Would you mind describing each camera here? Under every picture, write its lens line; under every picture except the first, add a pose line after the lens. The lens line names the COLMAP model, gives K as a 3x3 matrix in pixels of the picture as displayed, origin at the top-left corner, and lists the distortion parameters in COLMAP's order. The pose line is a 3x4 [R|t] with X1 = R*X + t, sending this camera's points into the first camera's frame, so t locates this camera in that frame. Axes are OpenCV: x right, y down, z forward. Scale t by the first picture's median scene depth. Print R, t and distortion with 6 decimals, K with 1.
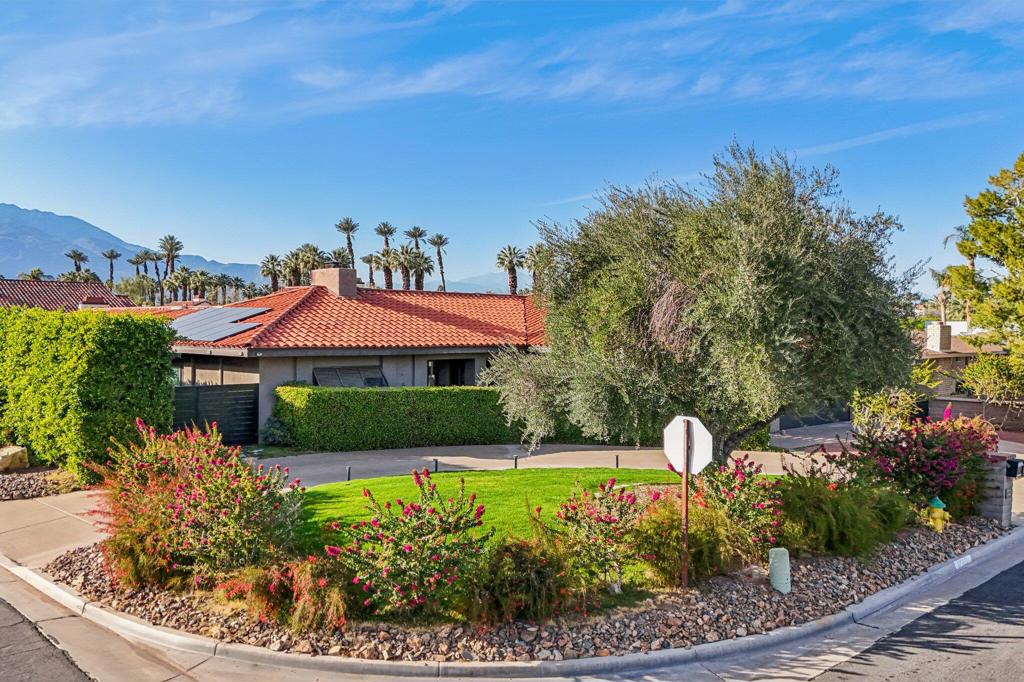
lens RADIAL K [[904.2, 0, 516.5], [0, 904.2, 343.7], [0, 0, 1]] dist [0.095452, -0.131879]
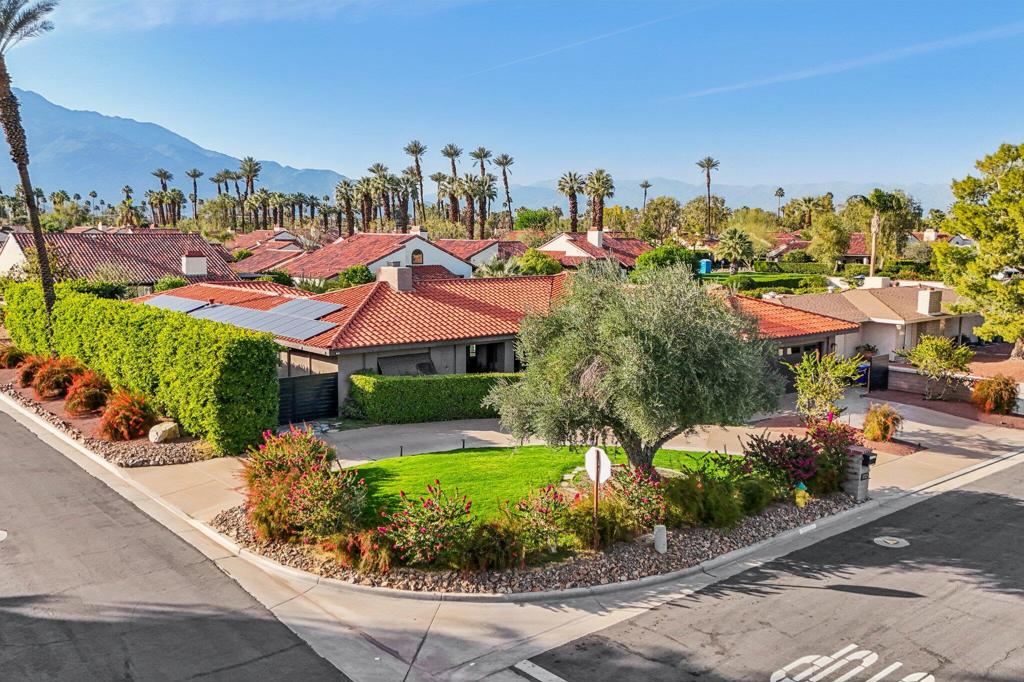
lens RADIAL K [[904.2, 0, 514.3], [0, 904.2, 345.1], [0, 0, 1]] dist [0.095452, -0.131879]
pose [[0.996727, 0.006726, -0.080564, 0.147727], [0.001819, 0.994415, 0.105522, -0.239785], [0.080824, -0.105324, 0.991148, -0.524097]]
